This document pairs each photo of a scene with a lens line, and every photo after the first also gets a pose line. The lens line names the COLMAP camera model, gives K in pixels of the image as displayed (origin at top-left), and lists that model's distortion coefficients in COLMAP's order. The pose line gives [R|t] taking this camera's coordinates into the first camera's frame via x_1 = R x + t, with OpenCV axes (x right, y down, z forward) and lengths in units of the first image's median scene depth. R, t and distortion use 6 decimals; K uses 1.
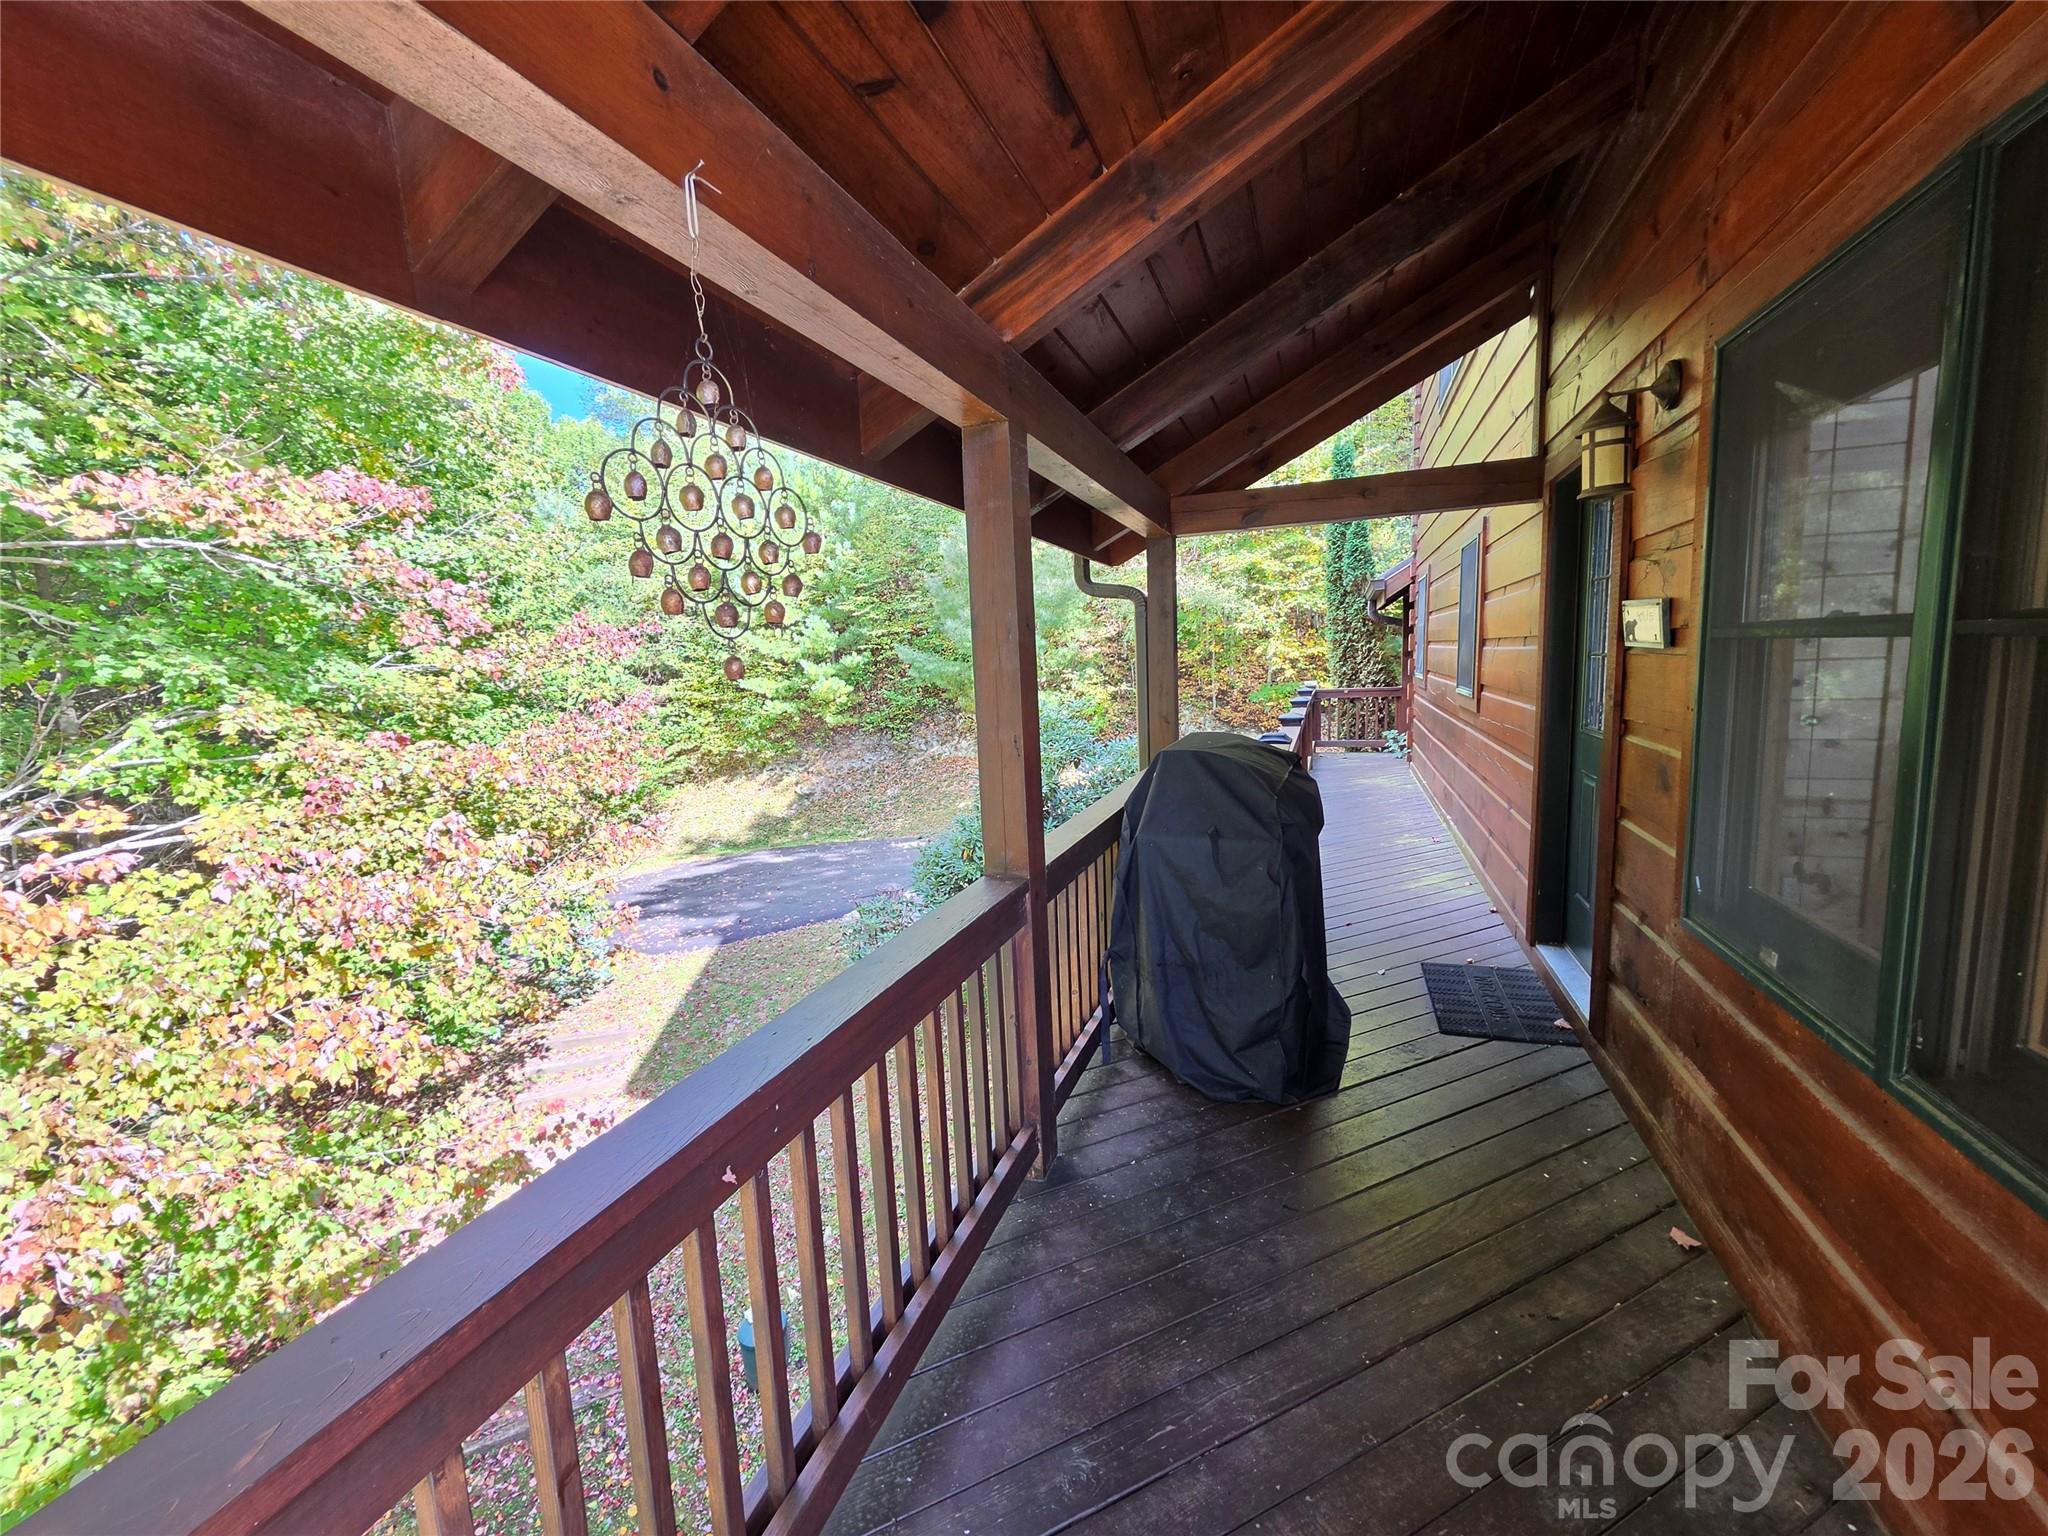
lens RADIAL K [[827.4, 0, 1019.2], [0, 827.4, 769.0], [0, 0, 1]] dist [0.002774, 0.001825]
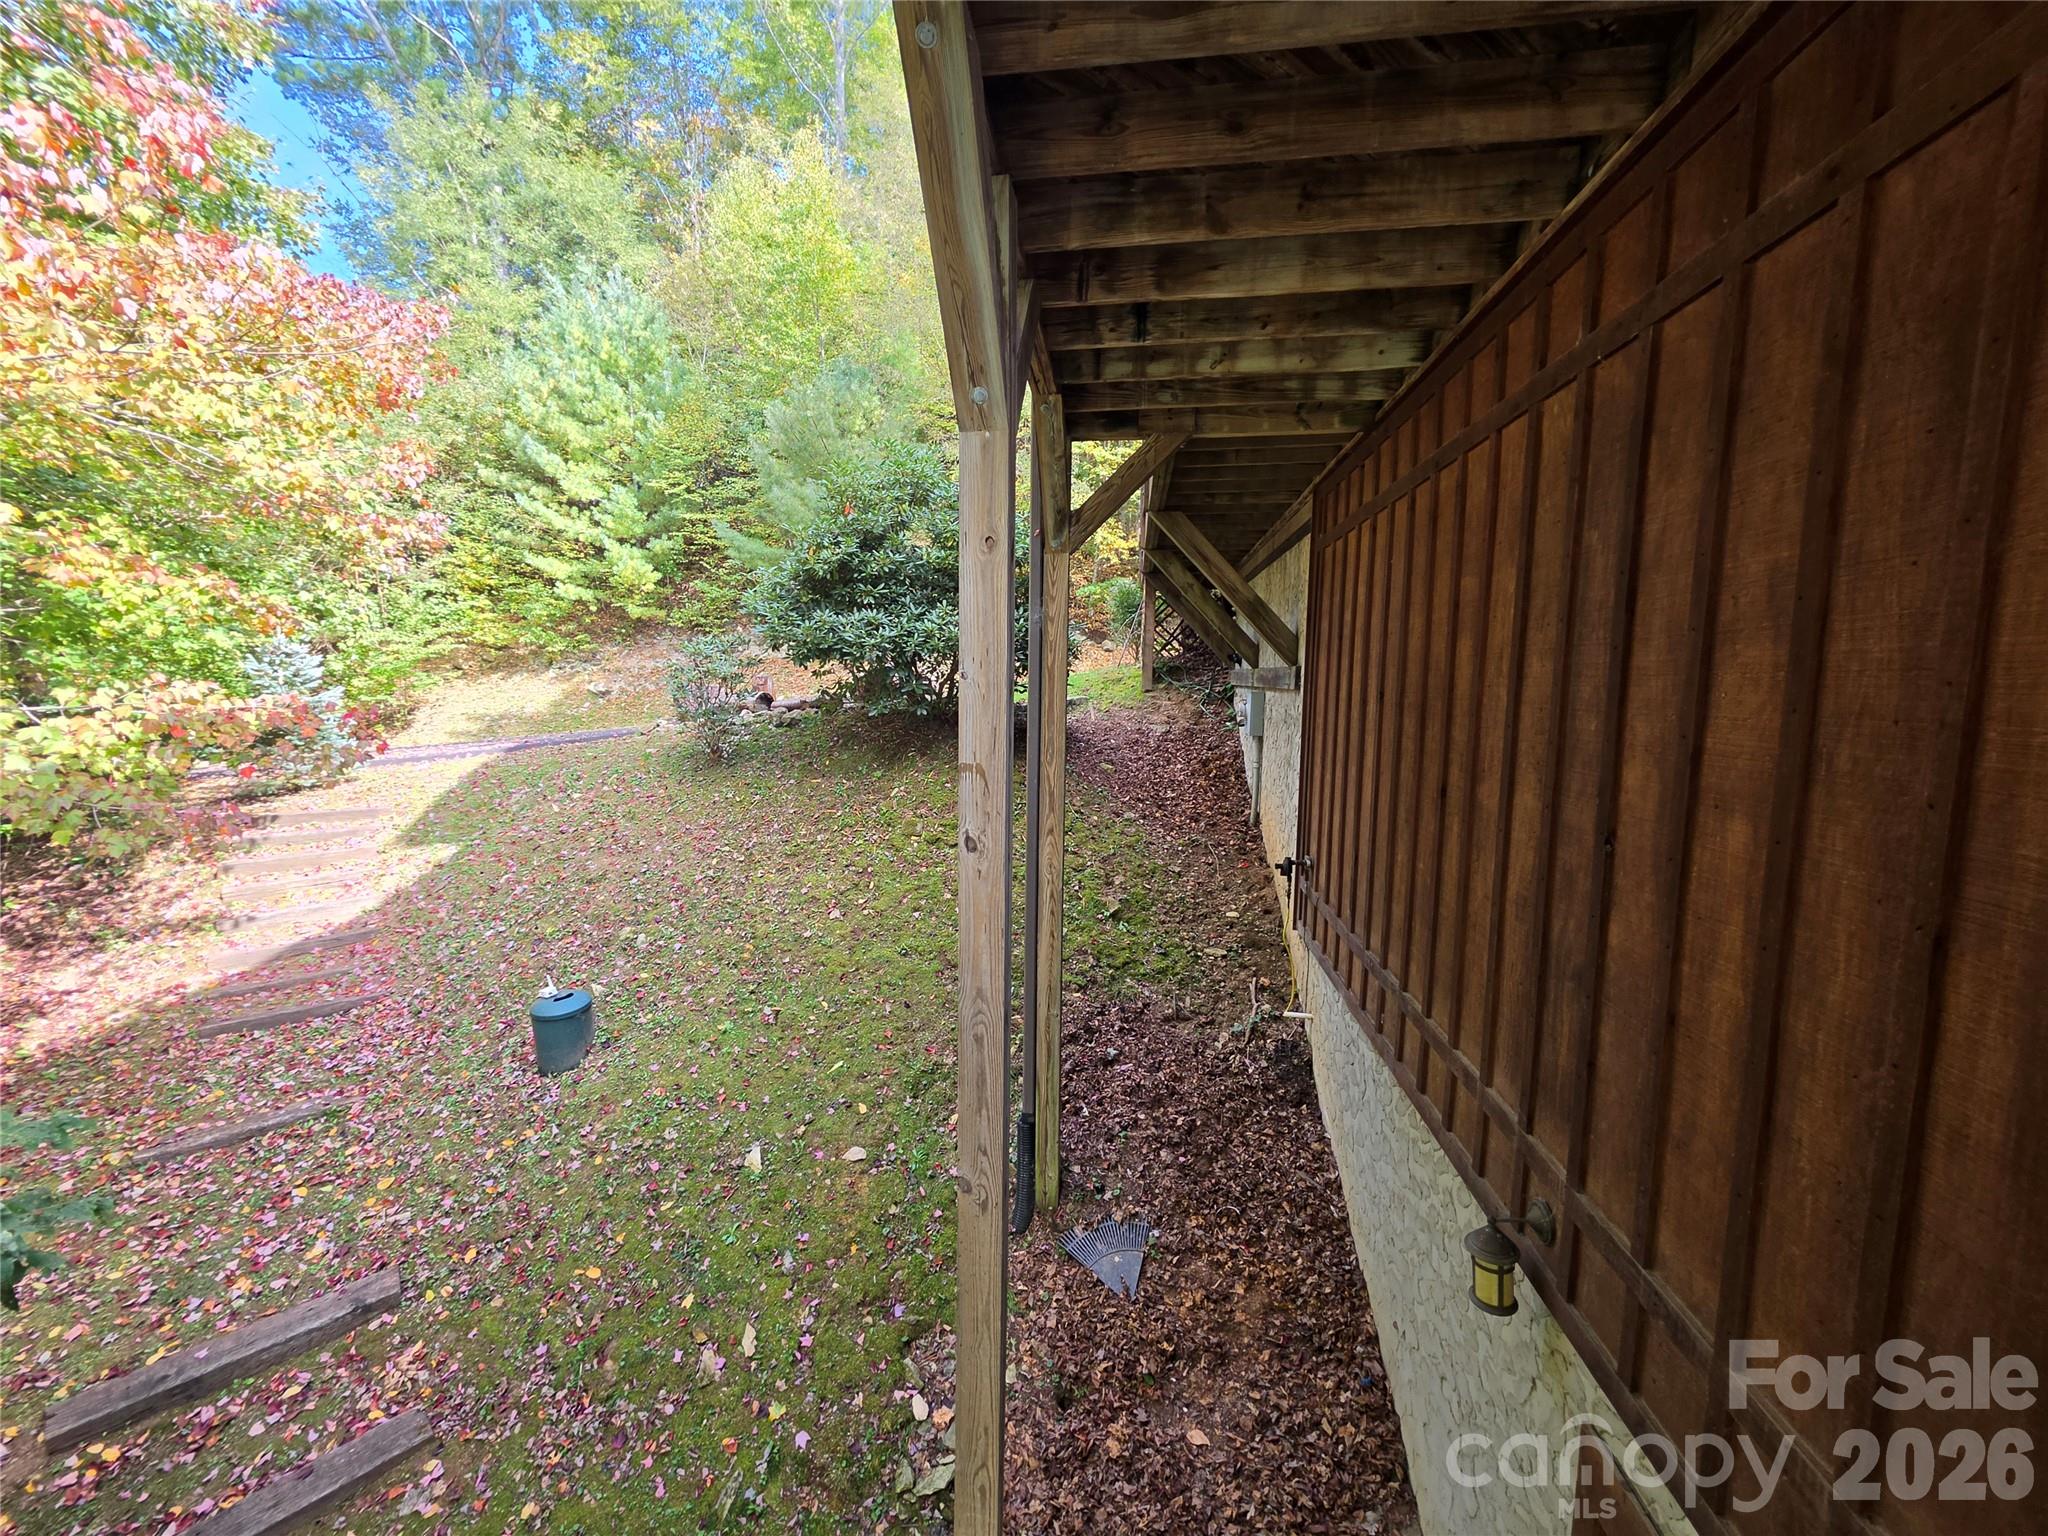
lens RADIAL K [[827.4, 0, 1023.8], [0, 827.4, 766.2], [0, 0, 1]] dist [0.002774, 0.001825]
pose [[0.972675, 0.029116, 0.230338, -0.014063], [-0.021858, 0.999183, -0.033999, 0.135855], [-0.231139, 0.028035, 0.972517, 0.011904]]
